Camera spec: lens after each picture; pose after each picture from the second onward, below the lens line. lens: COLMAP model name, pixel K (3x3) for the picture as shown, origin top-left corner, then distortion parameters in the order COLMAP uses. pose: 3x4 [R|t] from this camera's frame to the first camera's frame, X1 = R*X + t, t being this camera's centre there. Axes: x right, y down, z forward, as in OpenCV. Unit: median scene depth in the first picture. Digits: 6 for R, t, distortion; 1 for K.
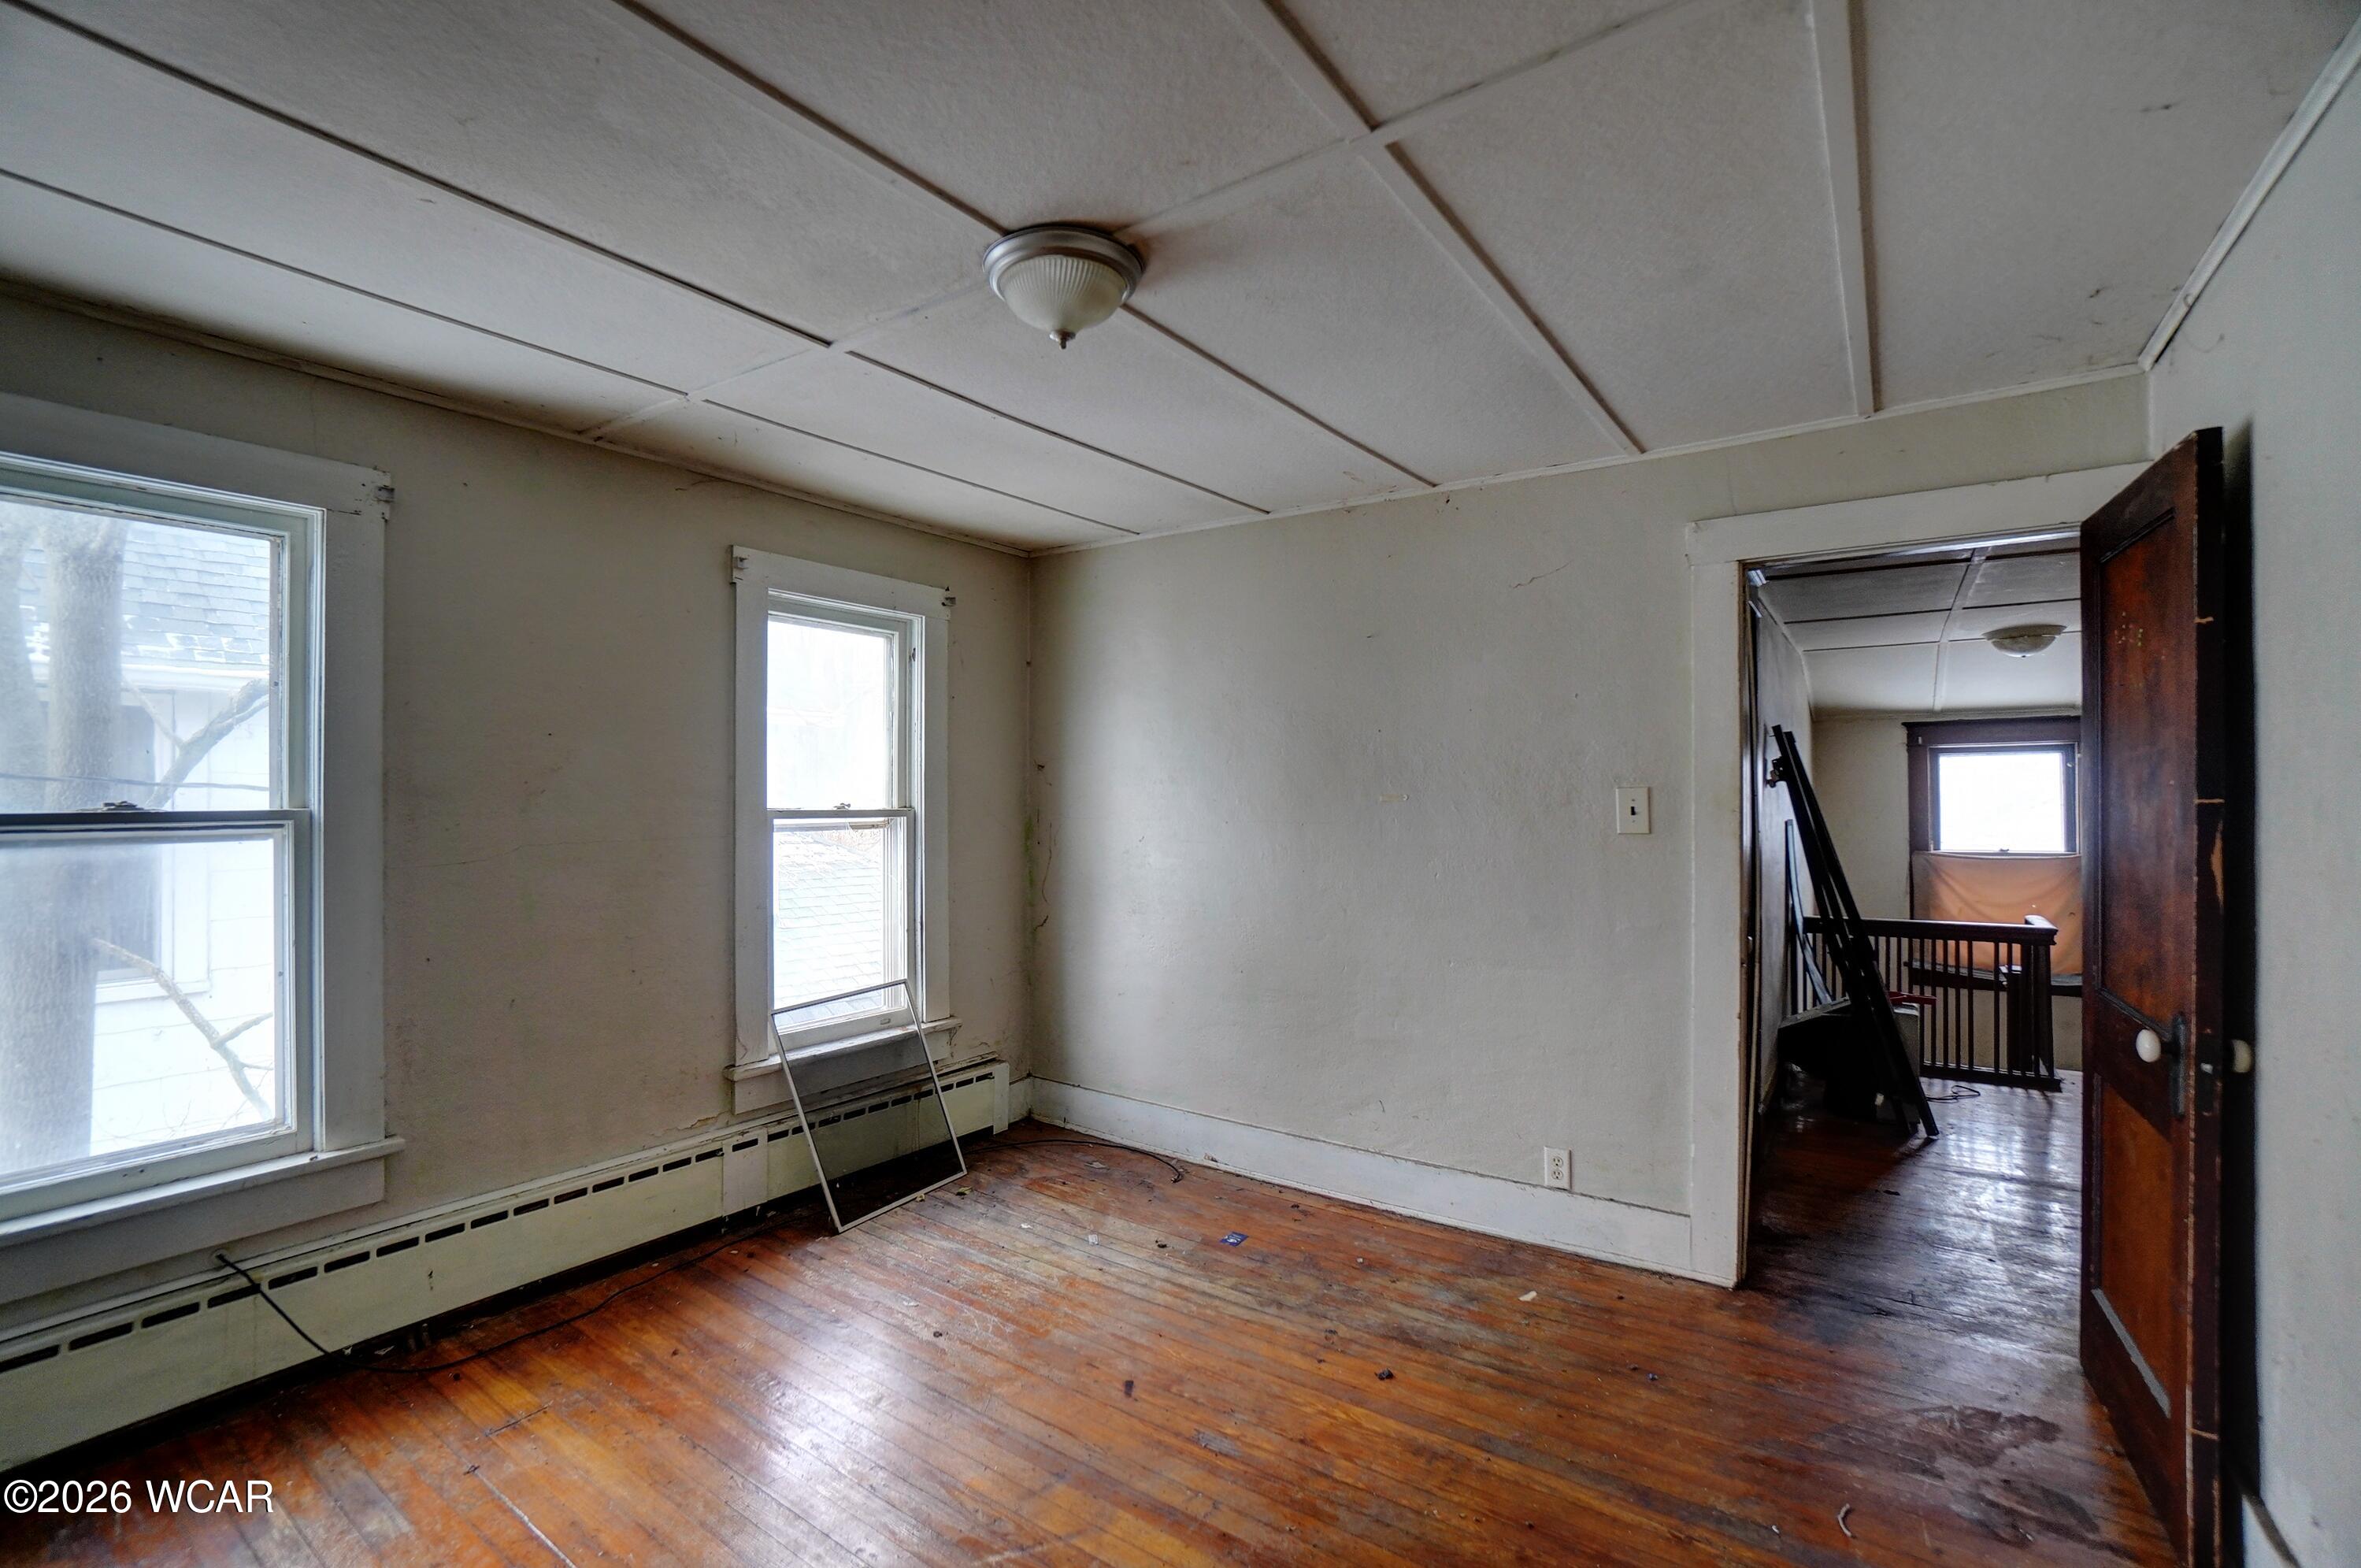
lens RADIAL K [[1055.1, 0, 1163.6], [0, 1055.1, 786.1], [0, 0, 1]] dist [-0.010822, 0.000761]
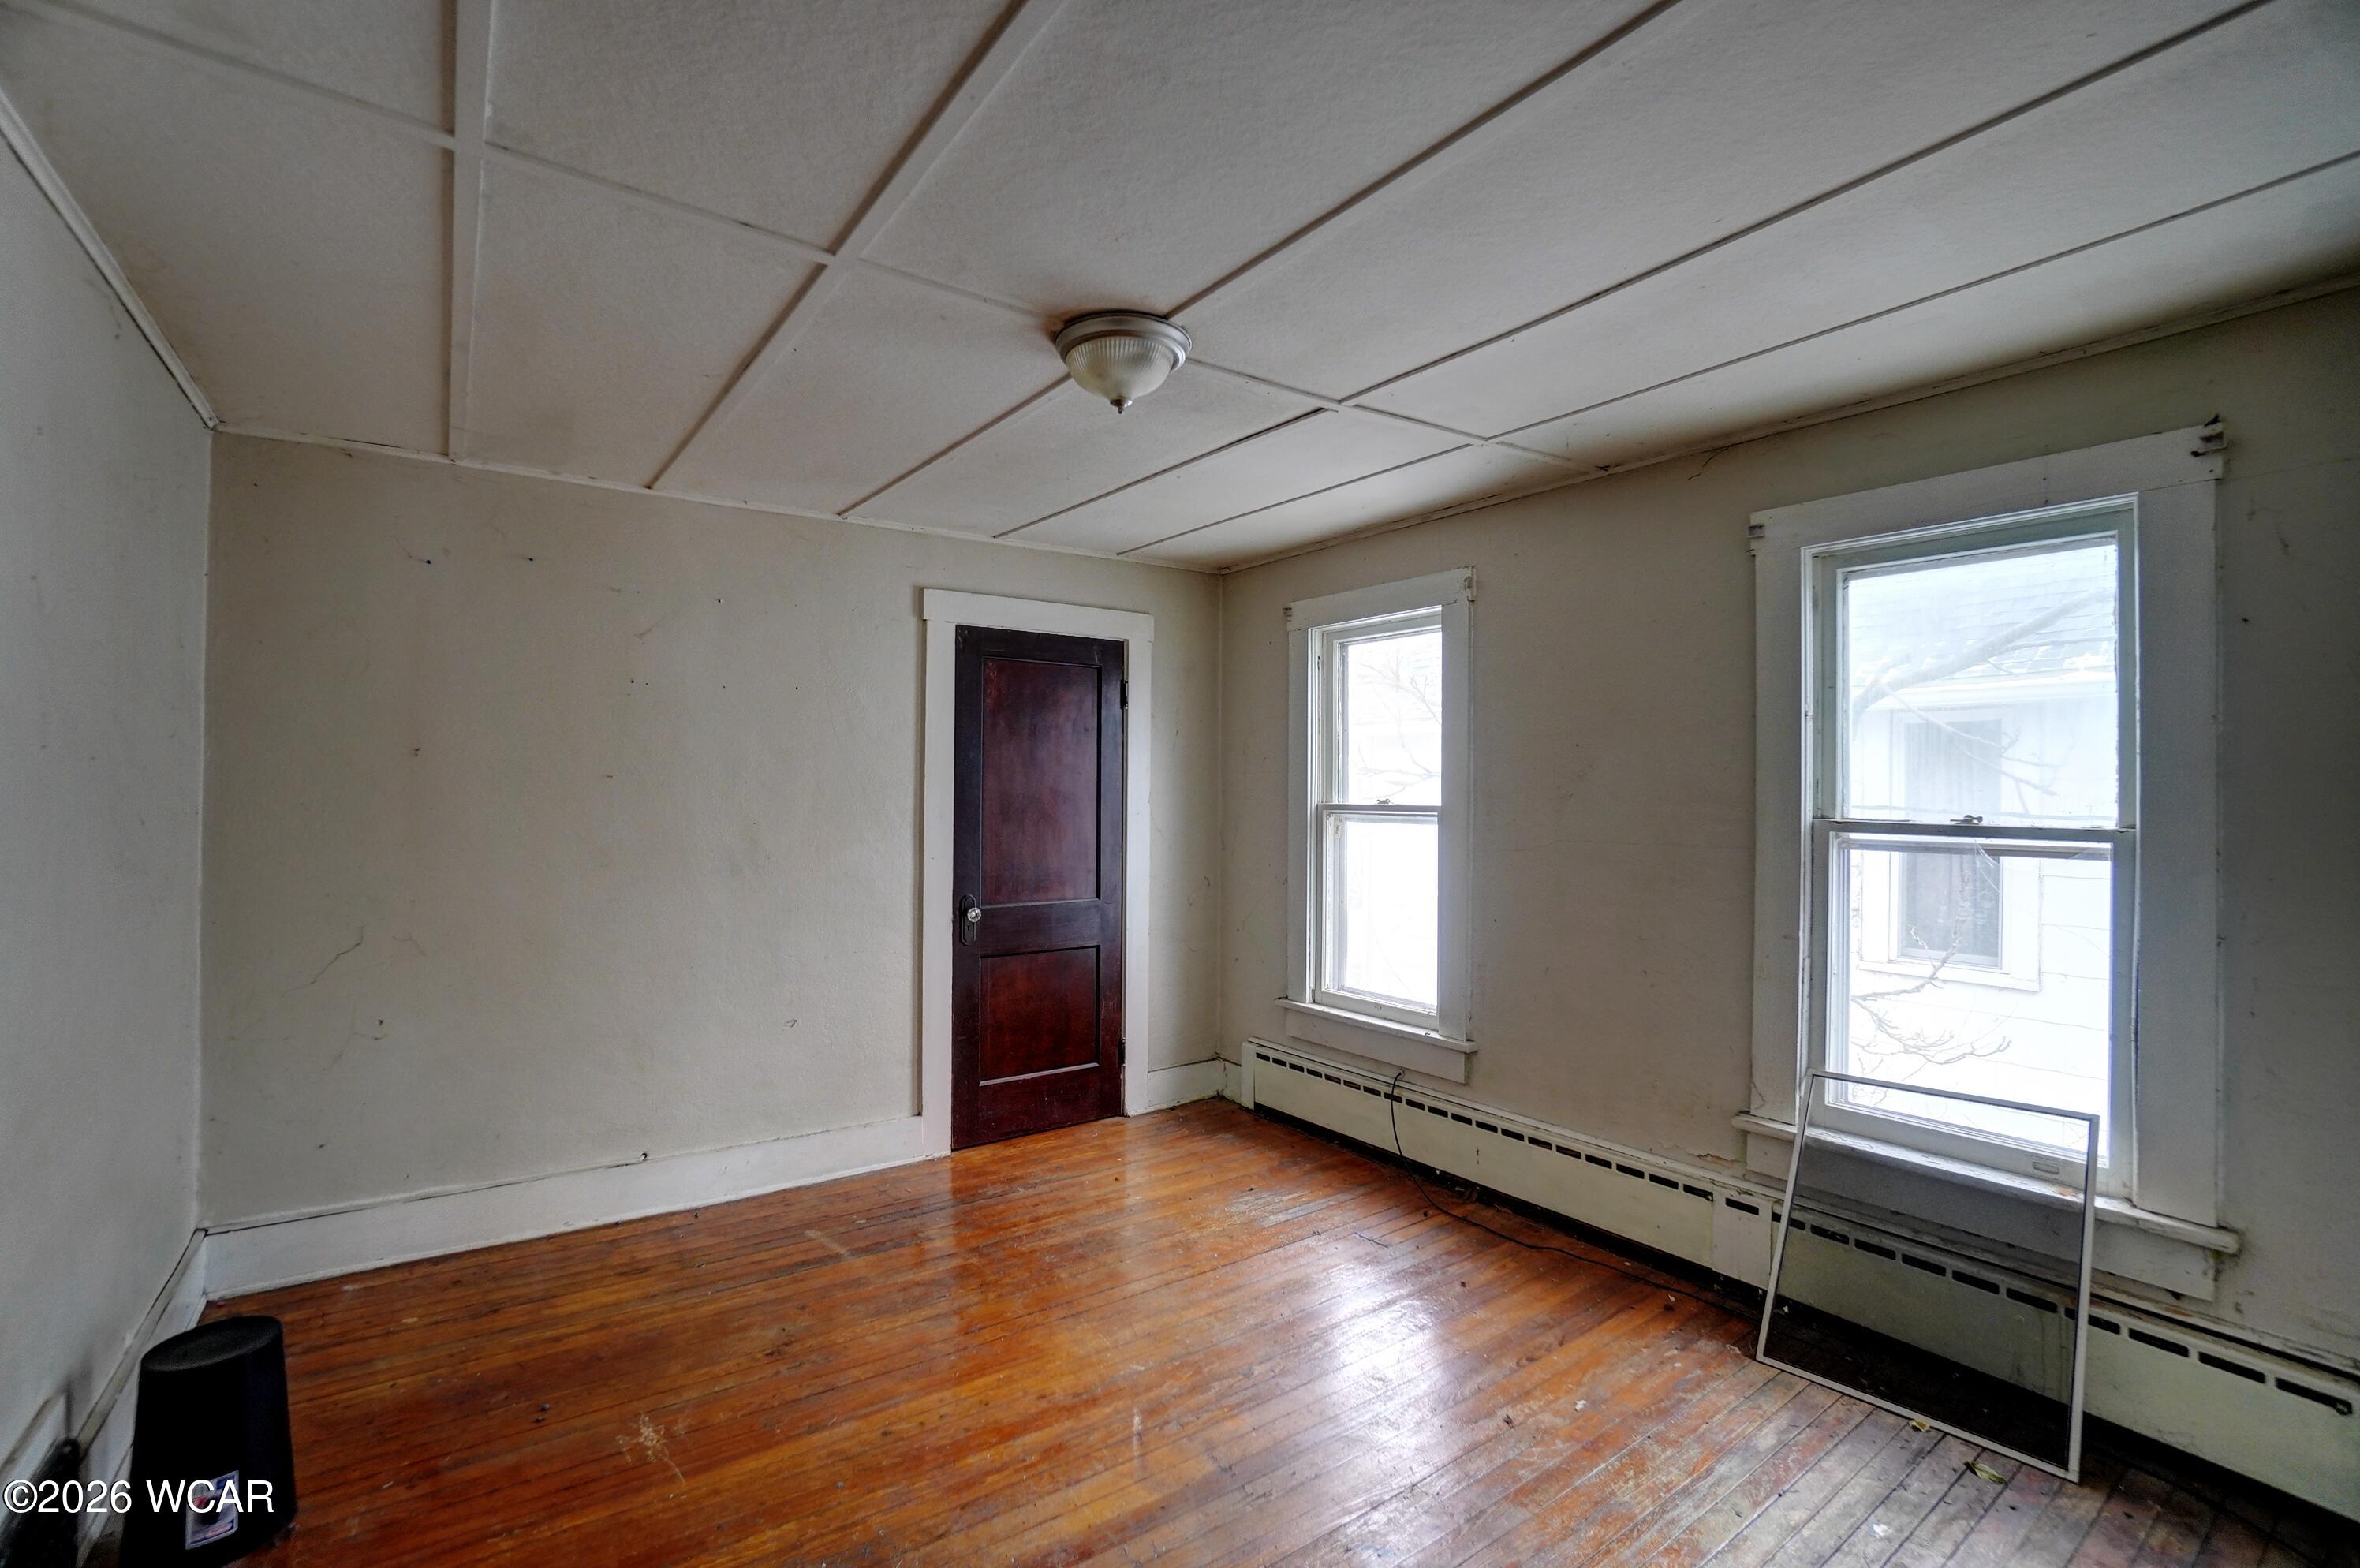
lens RADIAL K [[1054.6, 0, 1159.6], [0, 1054.6, 783.6], [0, 0, 1]] dist [-0.010822, 0.000761]
pose [[-0.316774, -0.020953, -0.948270, 0.567237], [-0.012376, 0.999762, -0.017957, 0.016287], [0.948420, 0.006048, -0.316958, 0.808378]]
